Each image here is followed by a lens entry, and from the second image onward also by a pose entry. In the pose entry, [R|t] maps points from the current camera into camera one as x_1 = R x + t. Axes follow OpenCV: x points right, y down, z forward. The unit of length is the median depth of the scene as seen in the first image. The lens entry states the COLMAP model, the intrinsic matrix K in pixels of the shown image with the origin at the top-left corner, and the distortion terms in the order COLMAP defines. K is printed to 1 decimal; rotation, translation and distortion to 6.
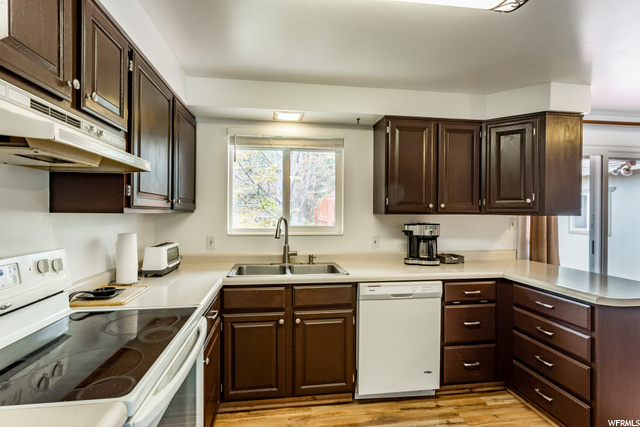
lens RADIAL K [[321.8, 0, 320.0], [0, 321.8, 213.5], [0, 0, 1]] dist [0.000680, 0.000297]
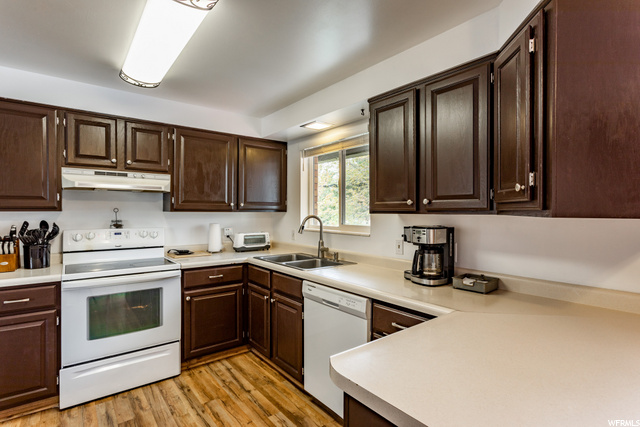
lens RADIAL K [[321.8, 0, 320.0], [0, 321.8, 213.5], [0, 0, 1]] dist [0.000680, 0.000297]
pose [[0.497566, 0.003948, -0.867417, 0.934205], [-0.005574, 0.999984, 0.001353, 0.002301], [0.867408, 0.004162, 0.497580, 0.479583]]
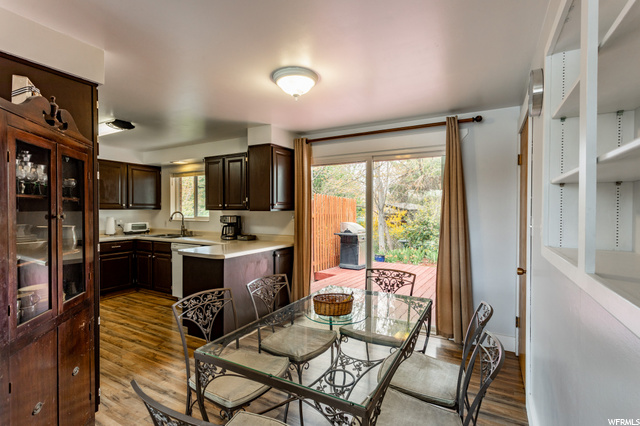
lens RADIAL K [[302.7, 0, 320.0], [0, 302.7, 213.0], [0, 0, 1]] dist [0.002317, 0.000999]
pose [[0.790652, 0.005092, -0.612245, 1.895724], [-0.003075, 0.999986, 0.004346, 0.009438], [0.612259, -0.001554, 0.790656, 0.022562]]
